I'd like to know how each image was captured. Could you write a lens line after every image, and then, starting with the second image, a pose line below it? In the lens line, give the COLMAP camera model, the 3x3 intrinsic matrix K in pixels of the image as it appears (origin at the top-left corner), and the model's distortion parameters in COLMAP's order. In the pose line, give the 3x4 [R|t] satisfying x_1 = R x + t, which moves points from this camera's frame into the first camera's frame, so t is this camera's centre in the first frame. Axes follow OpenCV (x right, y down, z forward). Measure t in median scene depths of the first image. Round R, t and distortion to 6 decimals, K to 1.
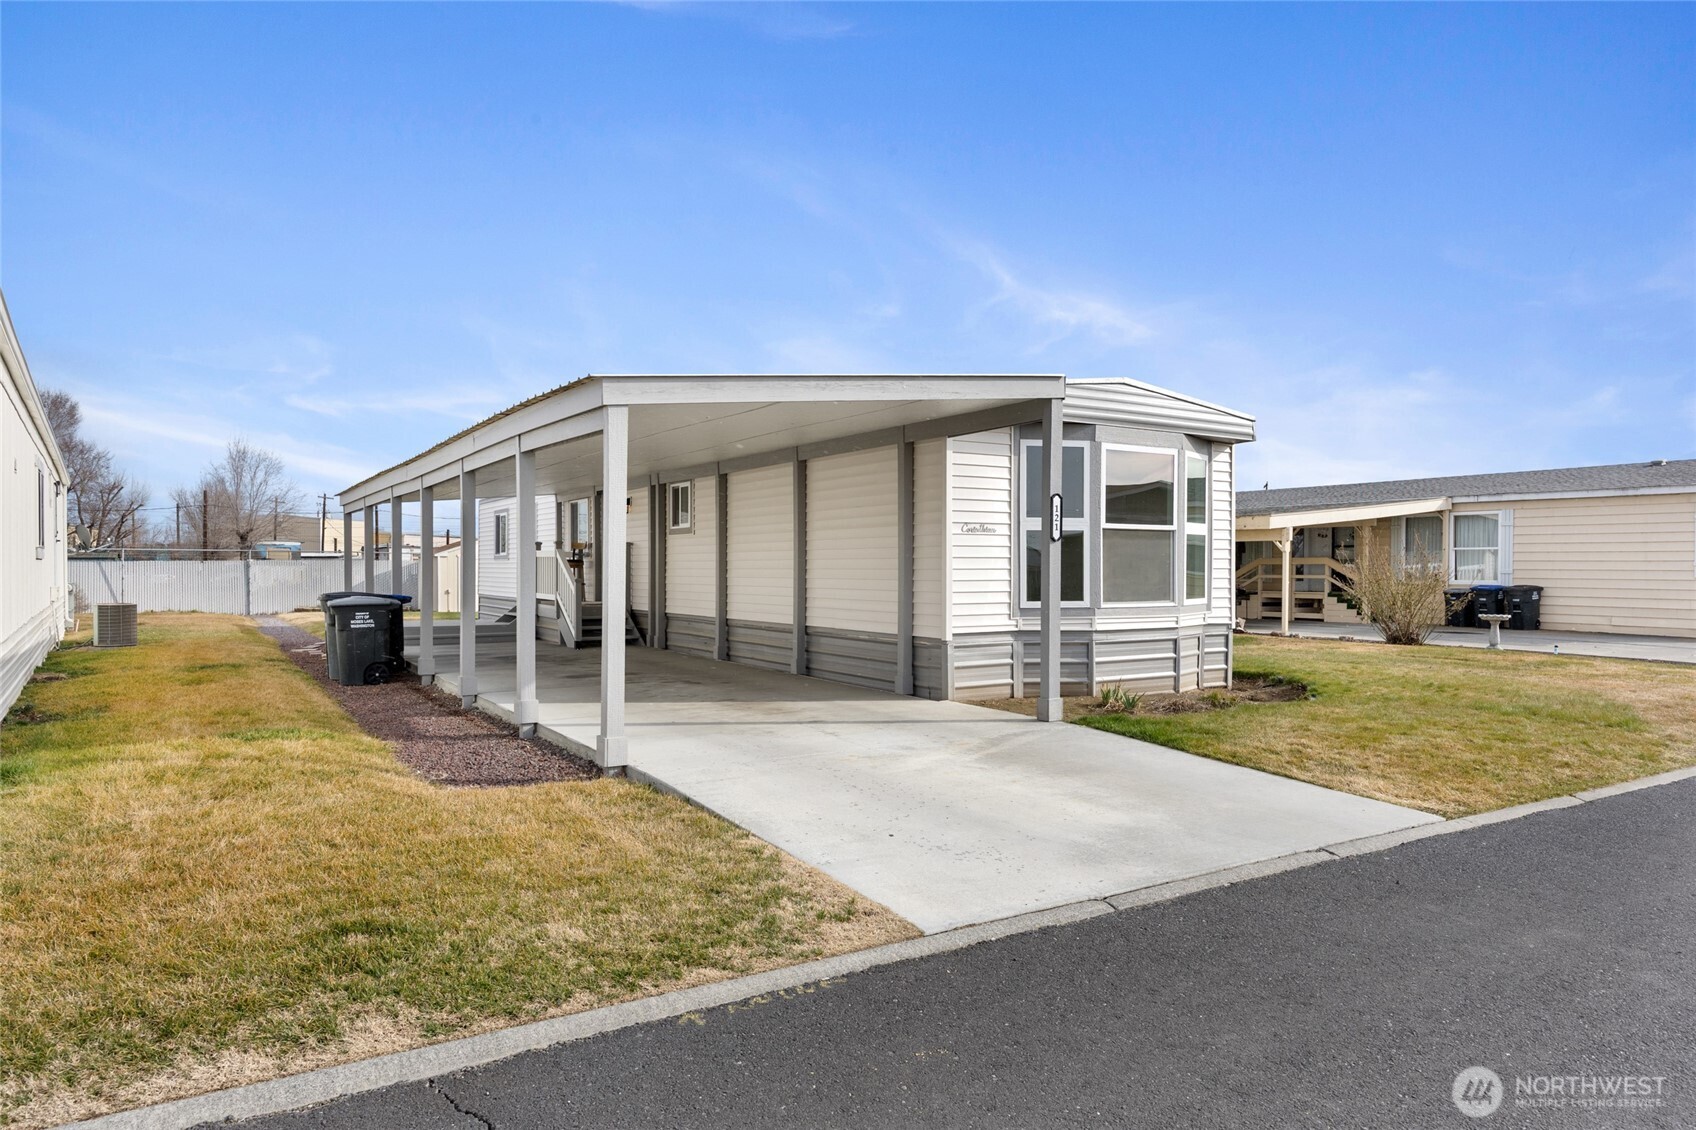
lens RADIAL K [[1028.4, 0, 848.0], [0, 1028.4, 565.0], [0, 0, 1]] dist [0.007727, 0.000818]
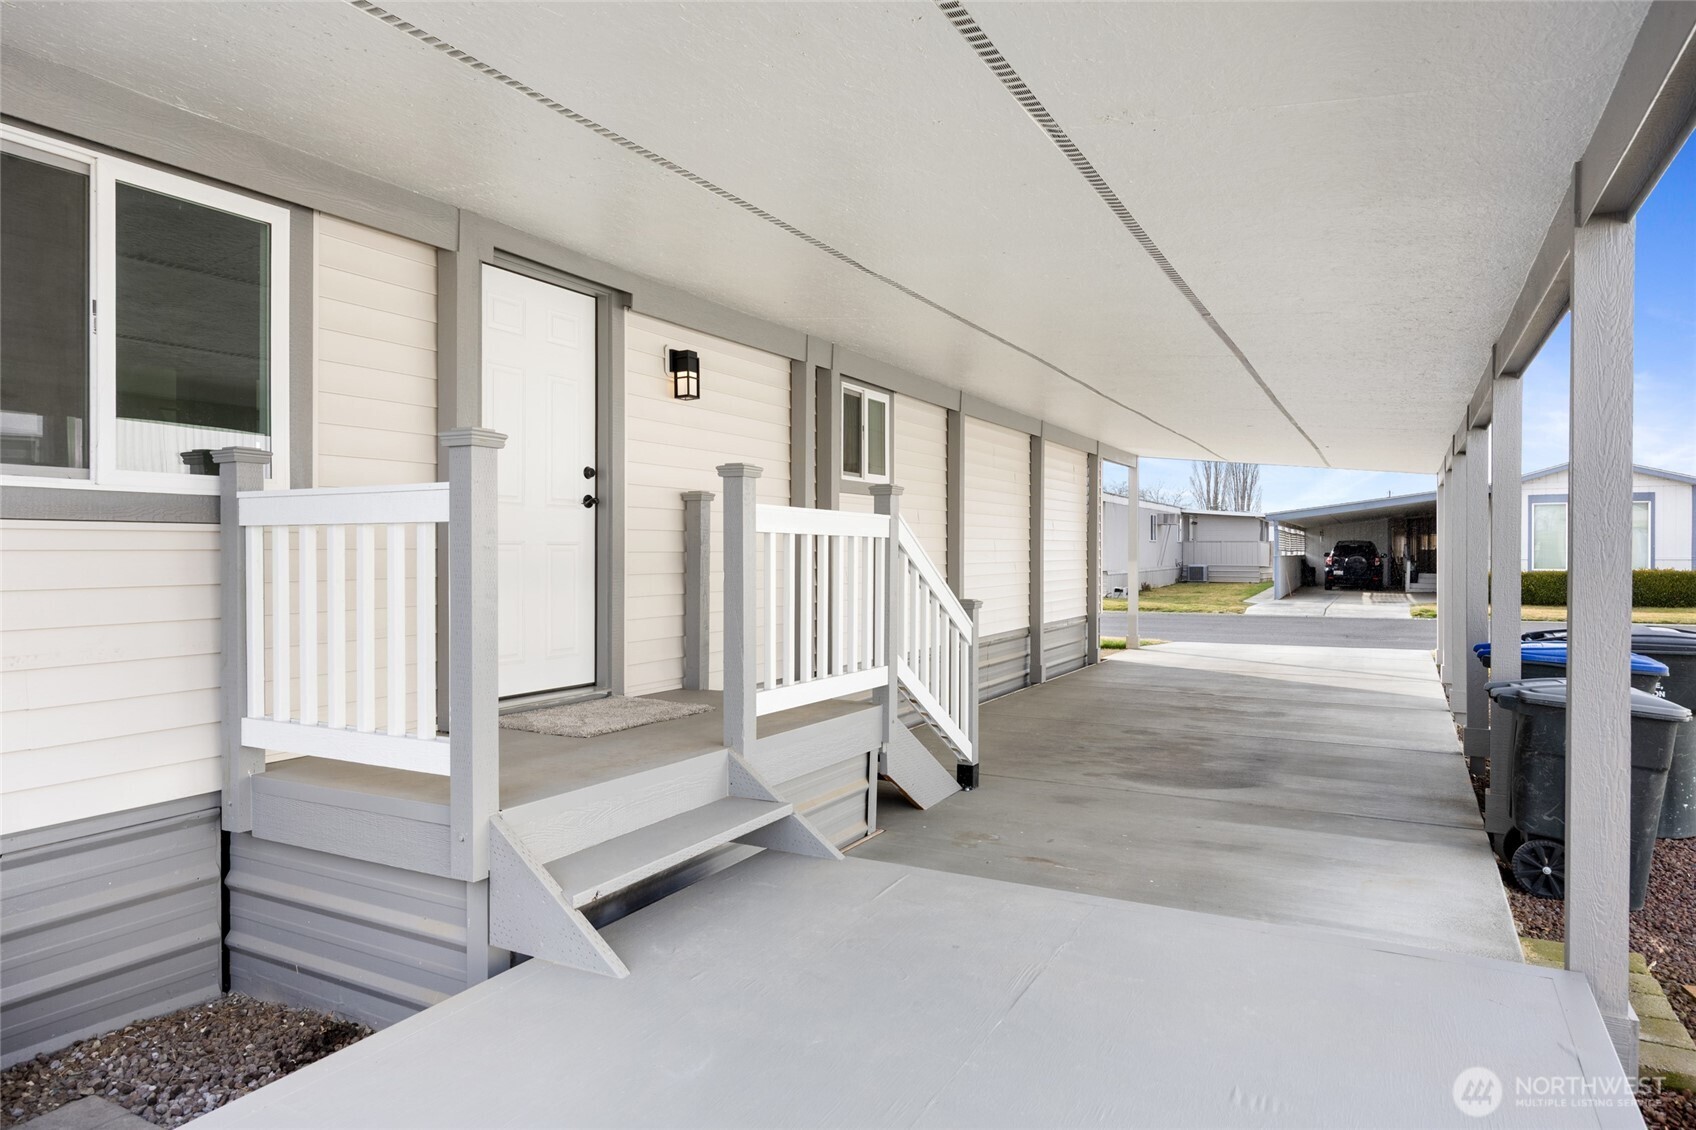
lens RADIAL K [[1028.4, 0, 848.0], [0, 1028.4, 565.0], [0, 0, 1]] dist [0.007727, 0.000818]
pose [[-0.489511, -0.012898, 0.871902, -0.573049], [0.001745, 0.999874, 0.015771, -0.005457], [-0.871996, 0.009241, -0.489426, 1.237203]]
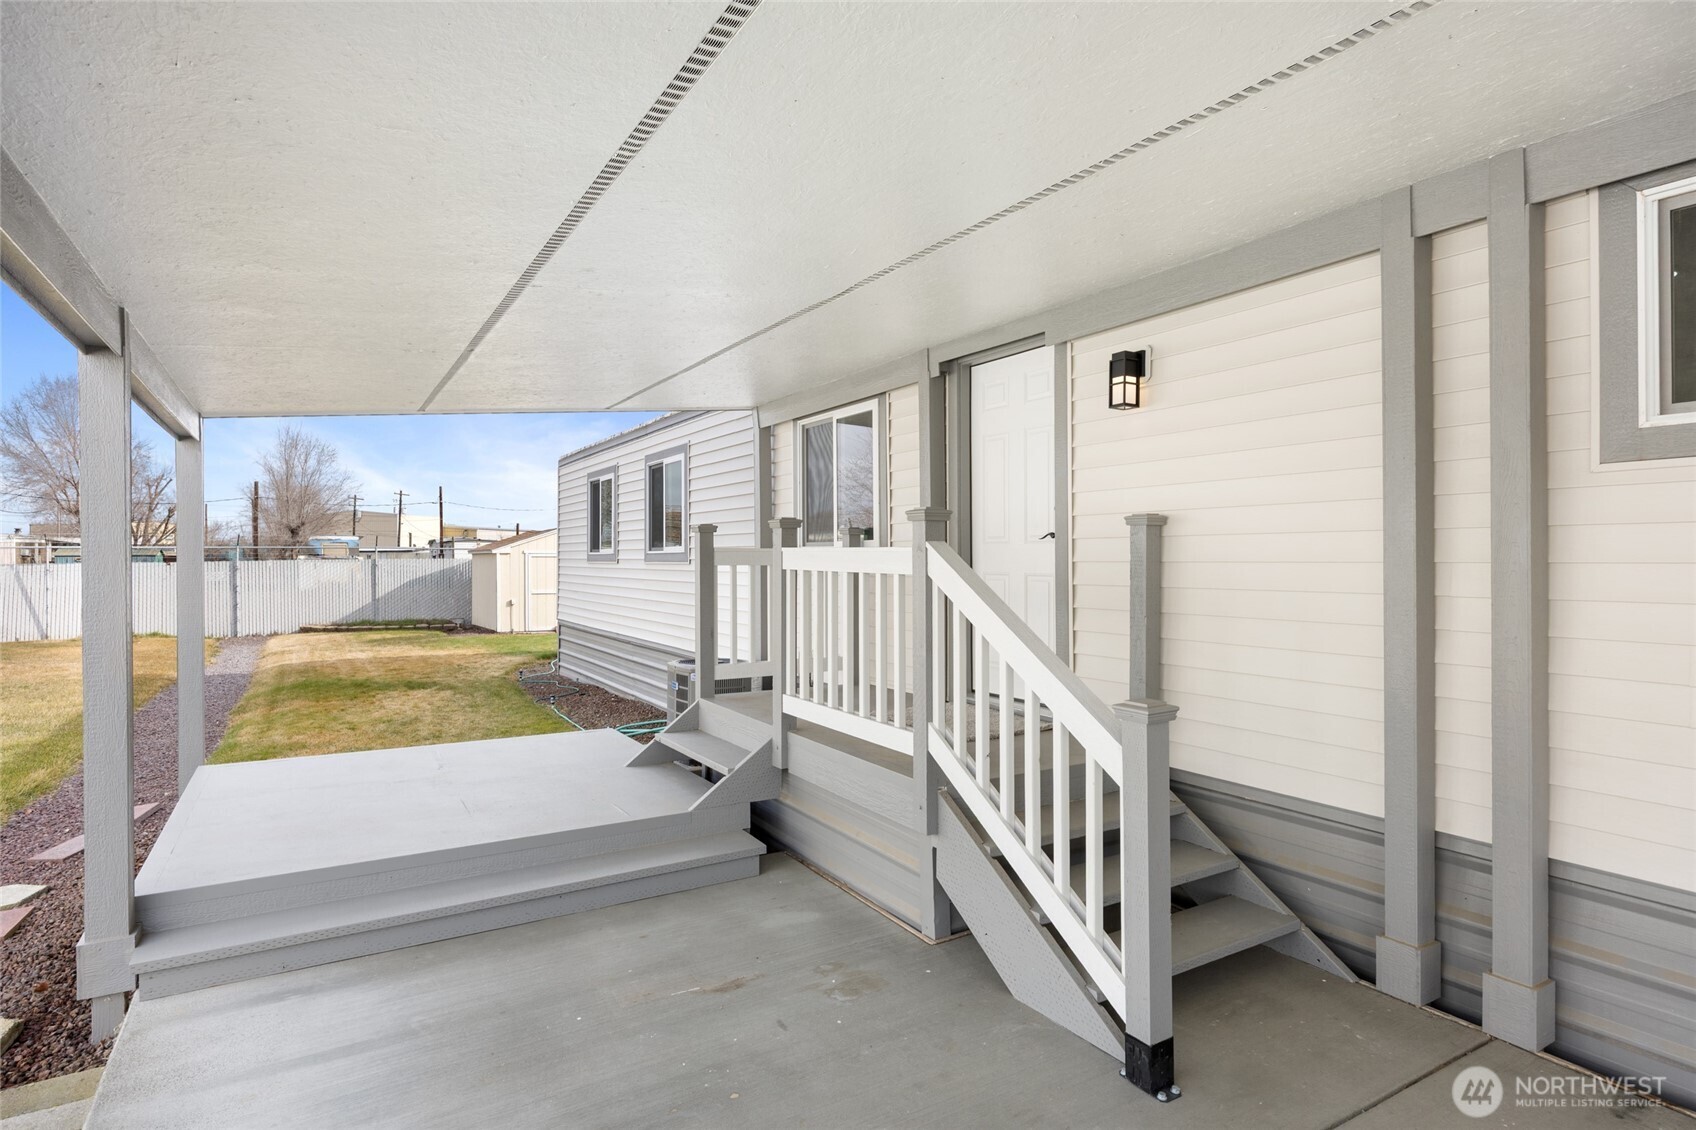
lens RADIAL K [[875.6, 0, 852.2], [0, 875.6, 567.3], [0, 0, 1]] dist [-0.005551, -0.001030]
pose [[0.999949, -0.007825, -0.006459, -0.322950], [0.007931, 0.999833, 0.016457, -0.014824], [0.006329, -0.016508, 0.999844, 0.862313]]
